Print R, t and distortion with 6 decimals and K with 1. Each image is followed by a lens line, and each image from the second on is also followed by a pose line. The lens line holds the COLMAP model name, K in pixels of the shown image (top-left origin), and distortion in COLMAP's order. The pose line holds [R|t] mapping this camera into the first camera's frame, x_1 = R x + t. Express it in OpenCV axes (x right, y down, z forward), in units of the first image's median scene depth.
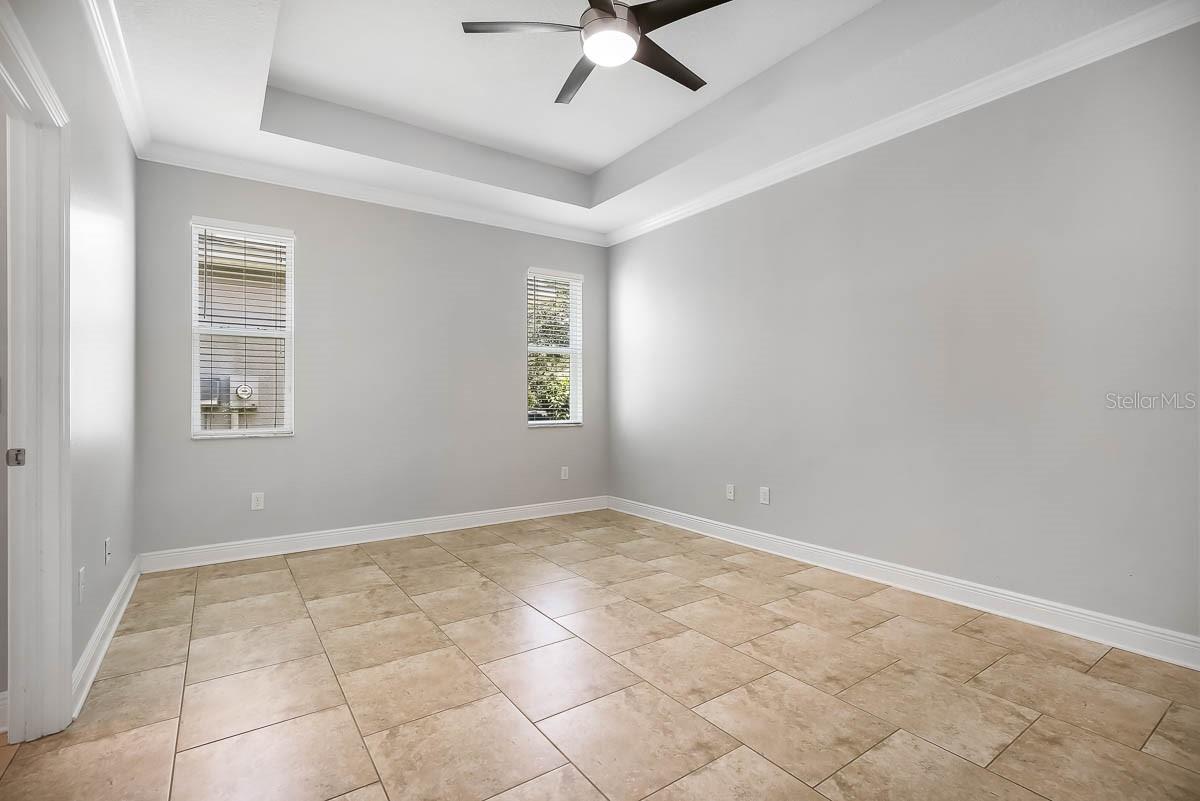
lens RADIAL K [[558.4, 0, 607.5], [0, 558.4, 396.6], [0, 0, 1]] dist [-0.019913, 0.005868]
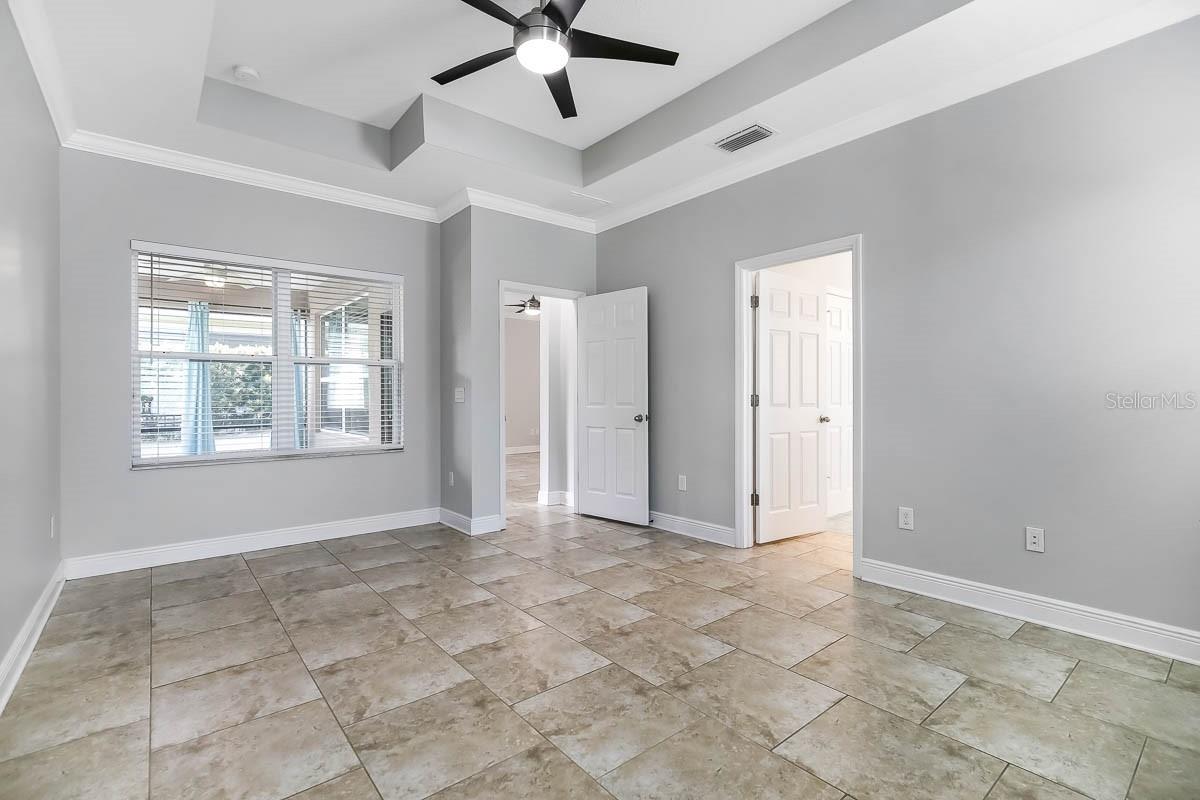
lens RADIAL K [[558.4, 0, 607.5], [0, 558.4, 396.1], [0, 0, 1]] dist [-0.019913, 0.005868]
pose [[-0.997406, 0.006874, -0.071657, -0.037744], [0.007306, 0.999957, -0.005774, 0.011581], [0.071614, -0.006282, -0.997413, 1.993223]]
